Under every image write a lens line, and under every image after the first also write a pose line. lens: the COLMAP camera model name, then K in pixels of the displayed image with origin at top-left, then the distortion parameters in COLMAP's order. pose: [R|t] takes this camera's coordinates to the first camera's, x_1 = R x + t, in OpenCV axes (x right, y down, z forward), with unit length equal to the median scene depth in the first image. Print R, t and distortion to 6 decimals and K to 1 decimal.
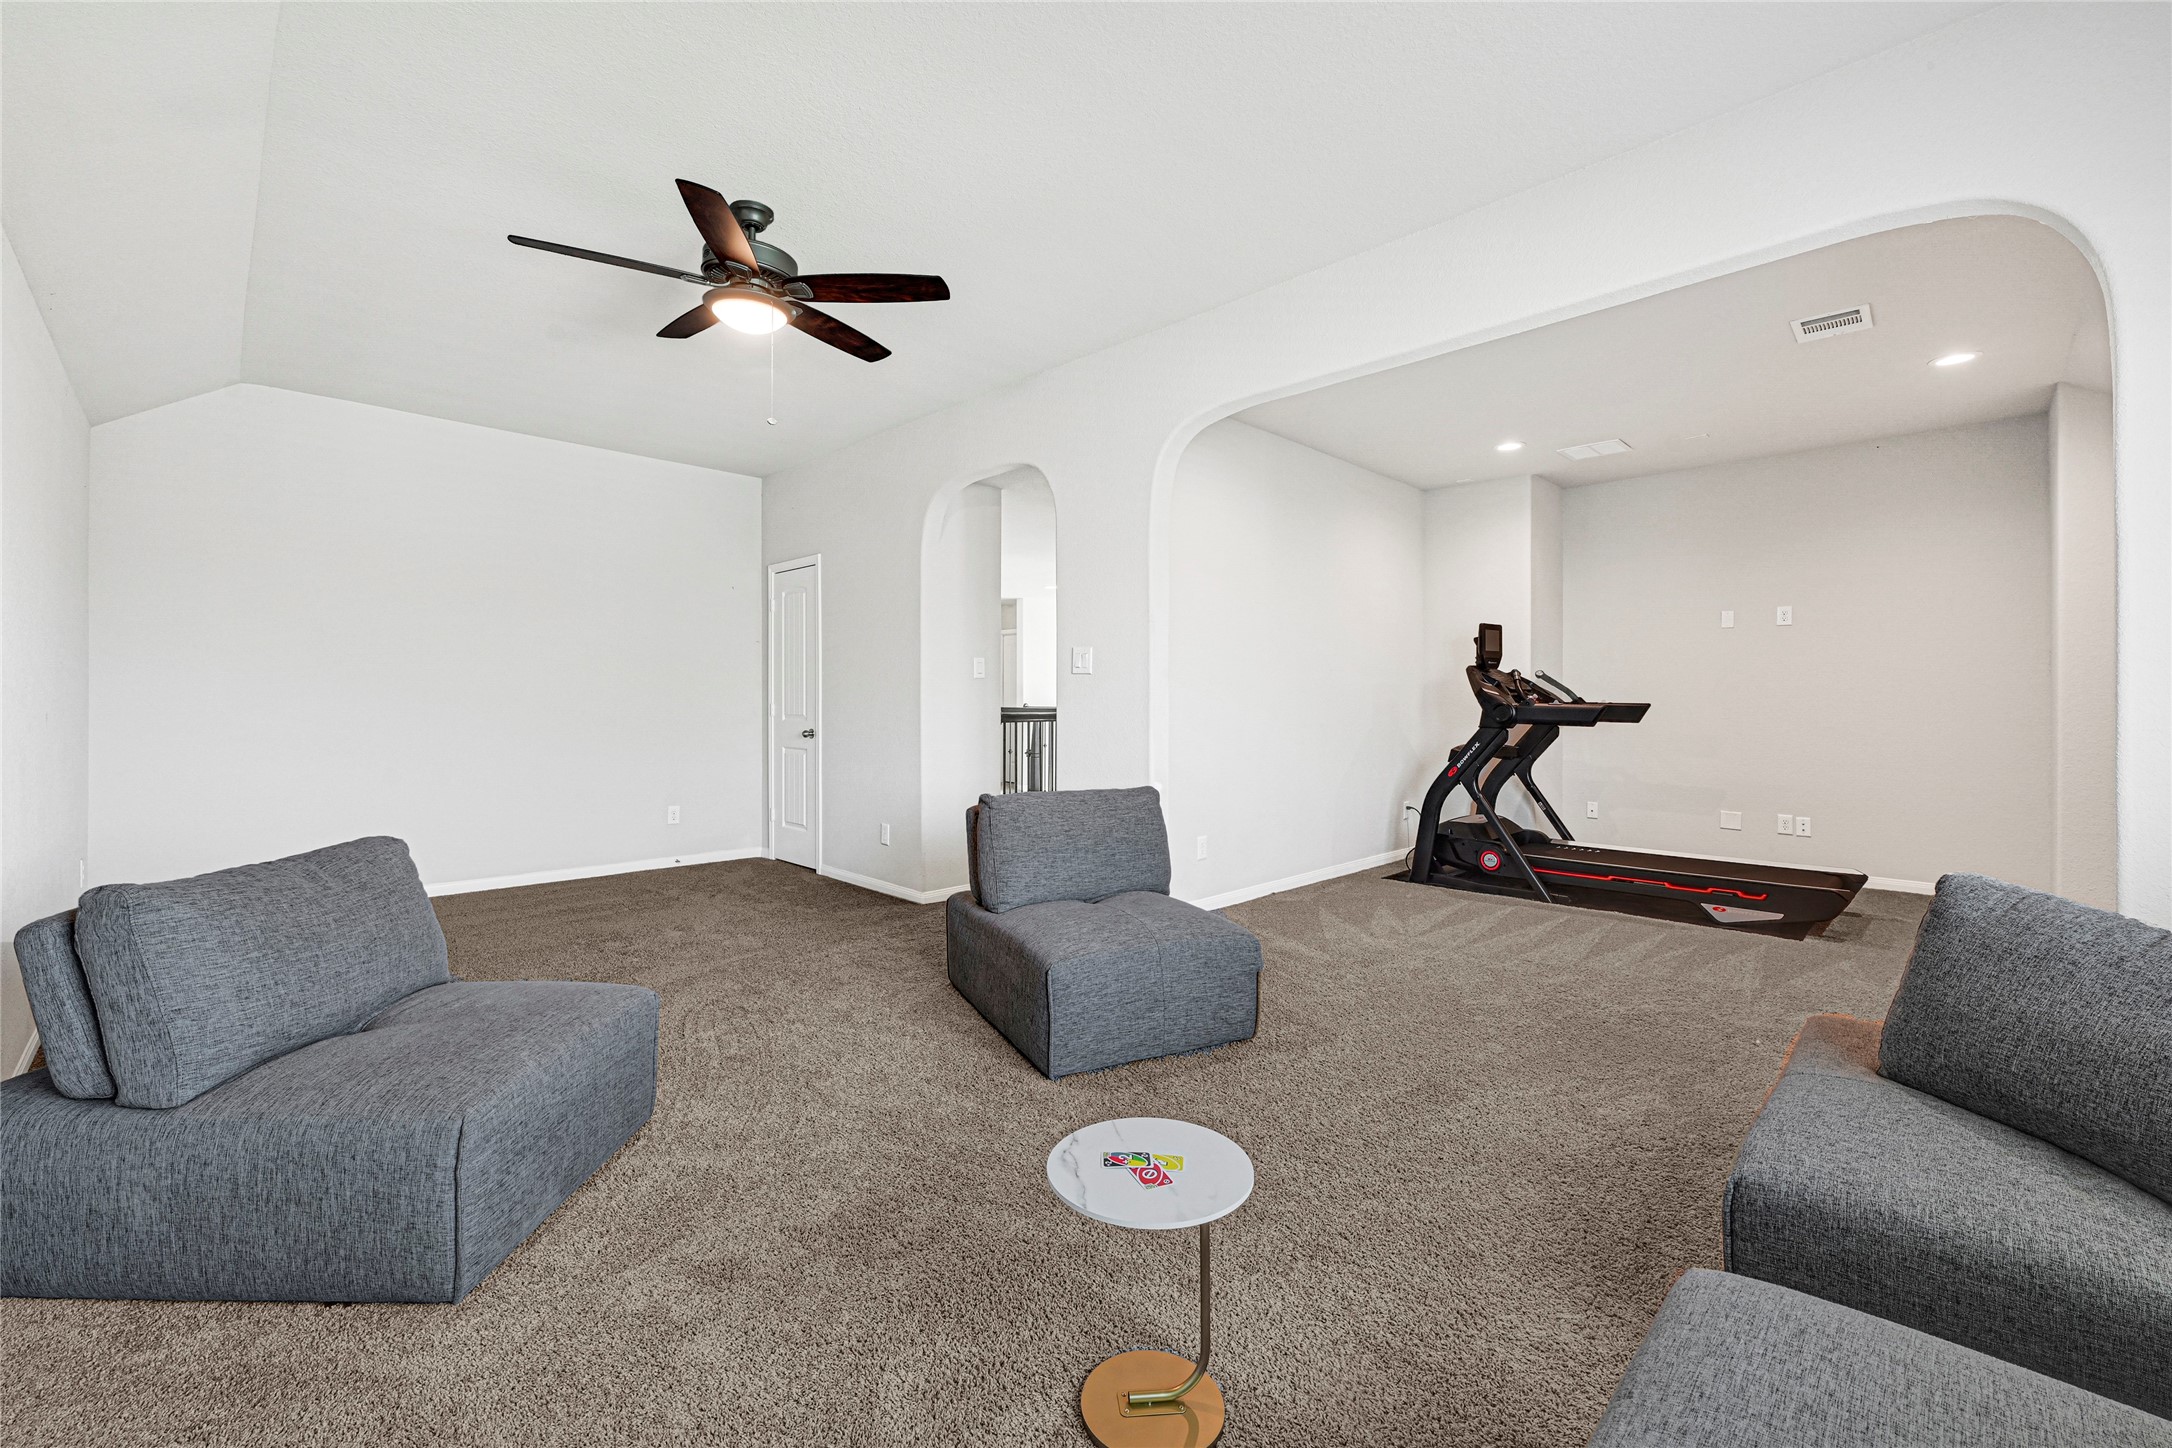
lens RADIAL K [[893.0, 0, 1088.0], [0, 893.0, 712.0], [0, 0, 1]] dist [0.000431, -0.000059]
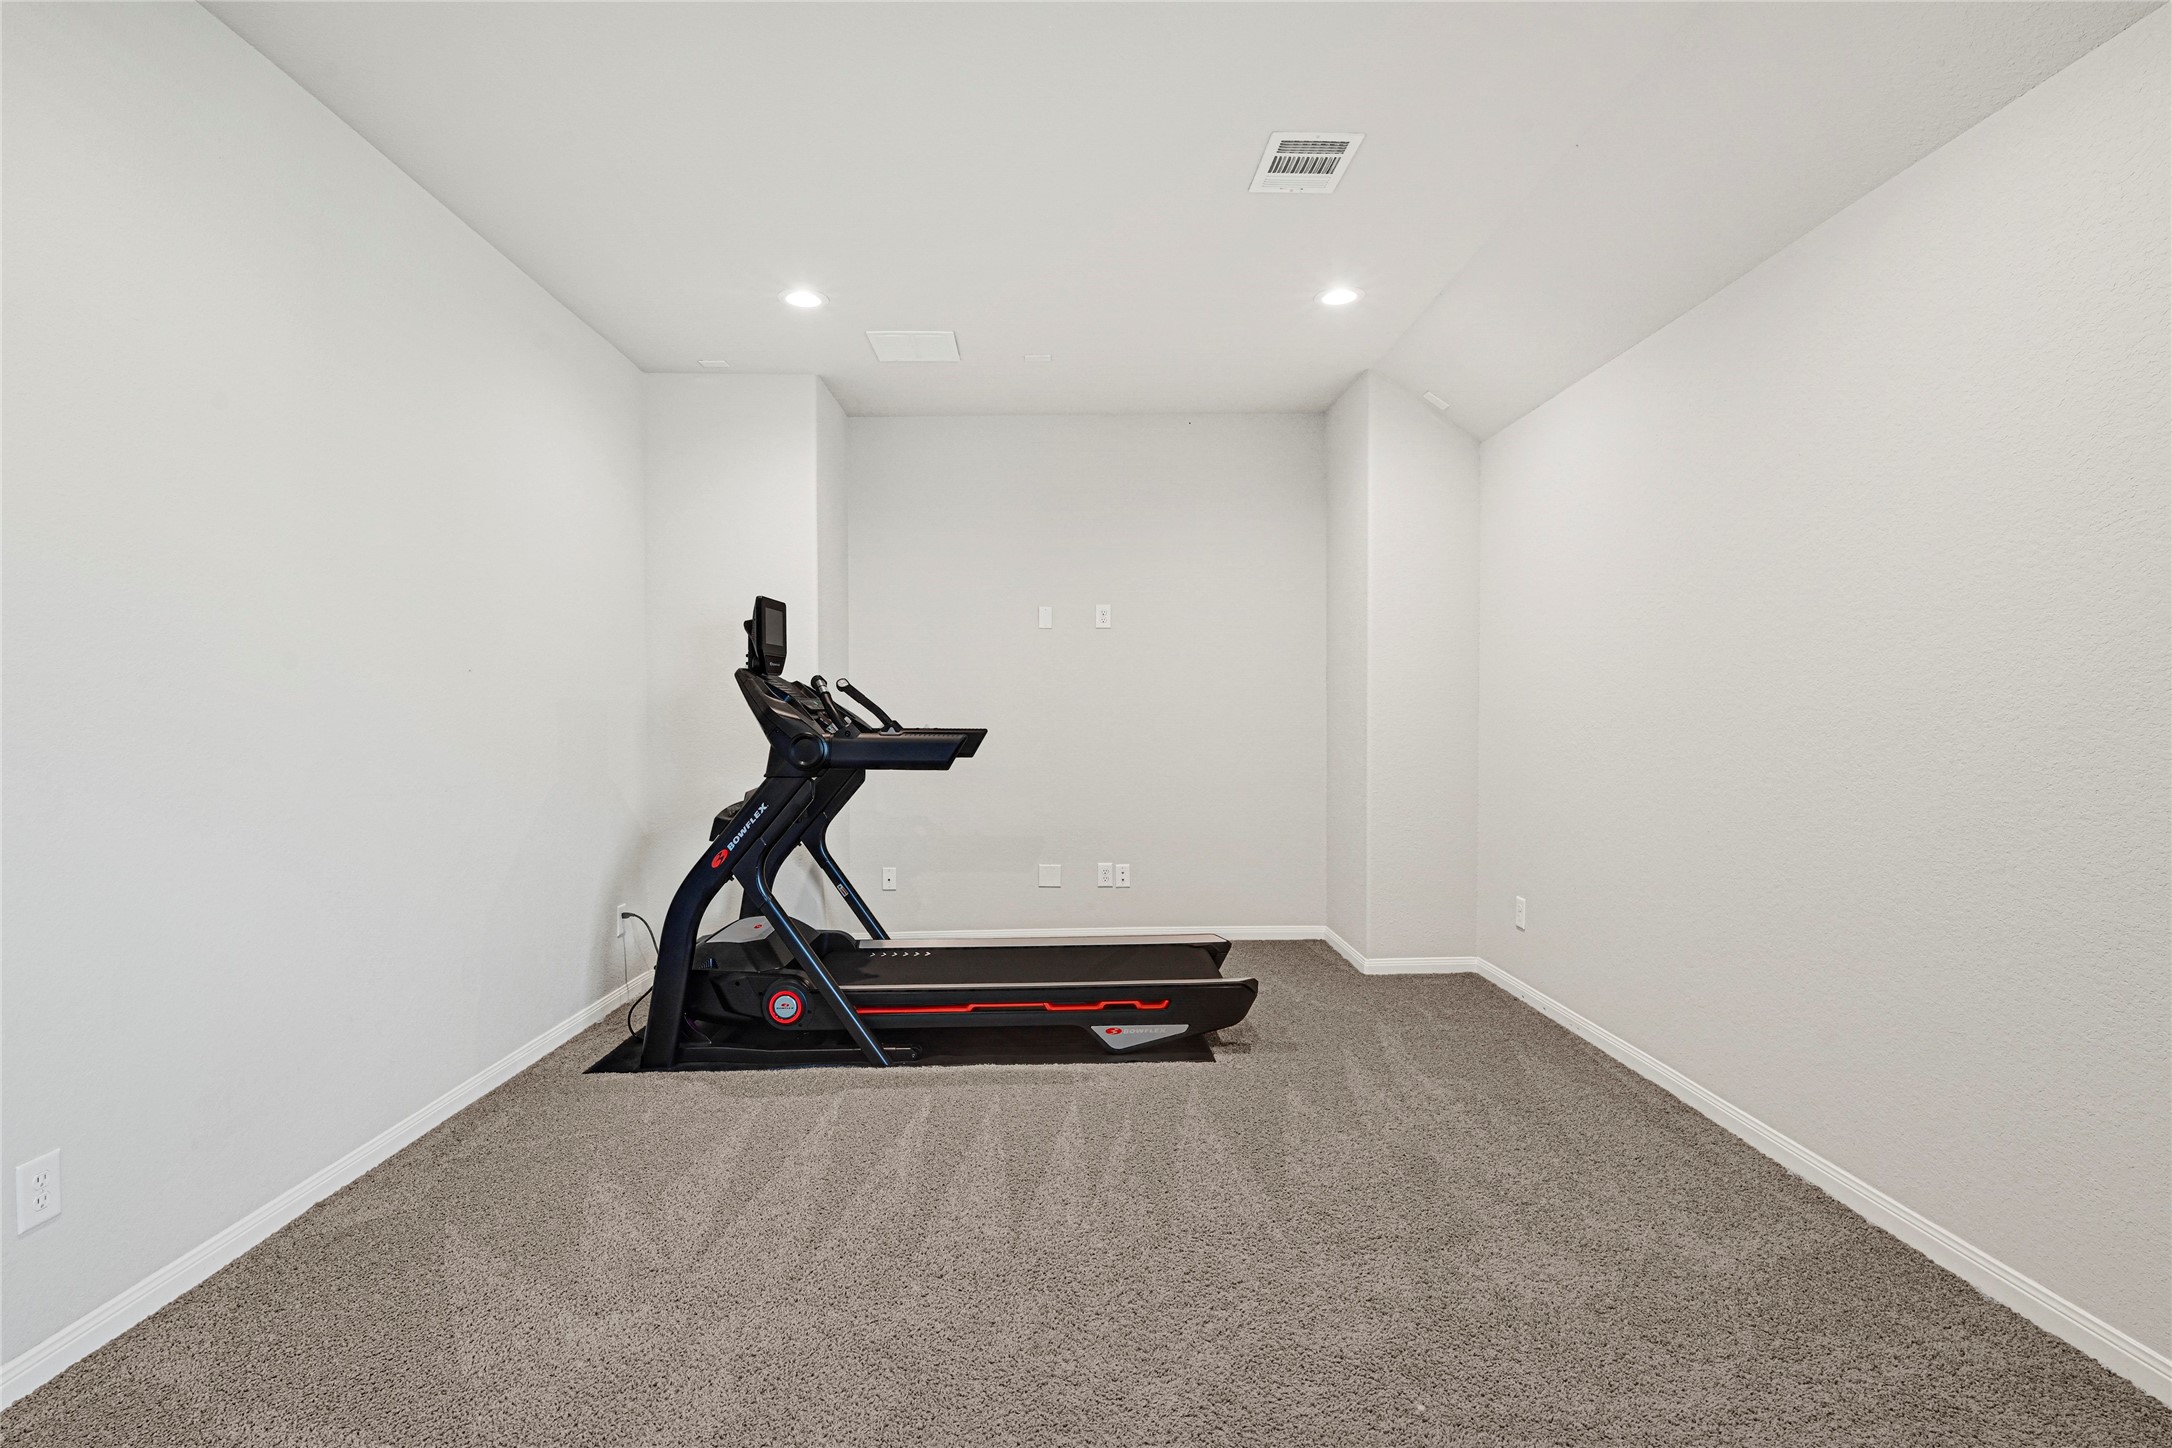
lens RADIAL K [[1011.6, 0, 1074.4], [0, 1011.6, 714.9], [0, 0, 1]] dist [0.001772, 0.000086]
pose [[0.695147, -0.008117, 0.718822, 0.106957], [0.019493, 0.999781, -0.007562, -0.012603], [-0.718603, 0.019268, 0.695153, 0.388999]]
